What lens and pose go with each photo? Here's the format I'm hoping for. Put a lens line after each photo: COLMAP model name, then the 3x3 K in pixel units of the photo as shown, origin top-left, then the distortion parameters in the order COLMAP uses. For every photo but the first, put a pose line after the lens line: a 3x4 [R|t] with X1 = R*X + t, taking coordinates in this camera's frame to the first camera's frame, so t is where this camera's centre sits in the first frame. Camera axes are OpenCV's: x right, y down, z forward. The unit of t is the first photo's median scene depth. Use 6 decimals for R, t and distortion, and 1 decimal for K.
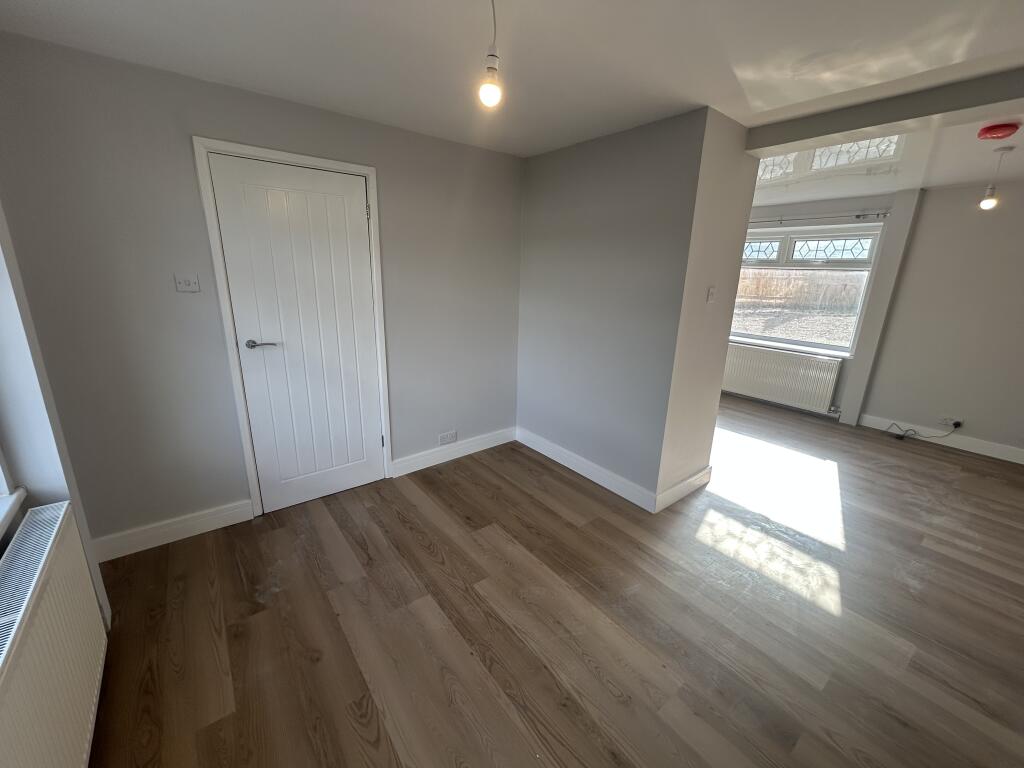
lens RADIAL K [[407.1, 0, 512.6], [0, 407.1, 382.5], [0, 0, 1]] dist [0.000162, -0.000015]
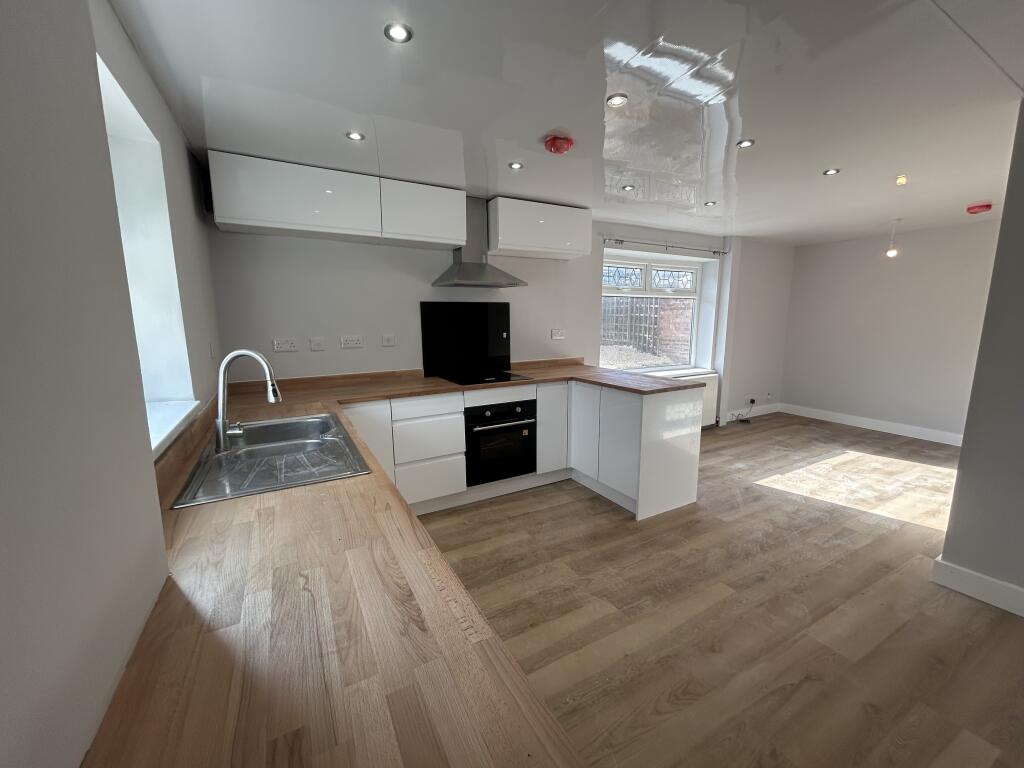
lens RADIAL K [[407.1, 0, 512.6], [0, 407.1, 382.5], [0, 0, 1]] dist [0.000162, -0.000015]
pose [[0.162384, -0.184124, 0.969397, -0.462111], [0.274349, 0.952123, 0.134887, -0.396710], [-0.947821, 0.244050, 0.205124, 1.502685]]
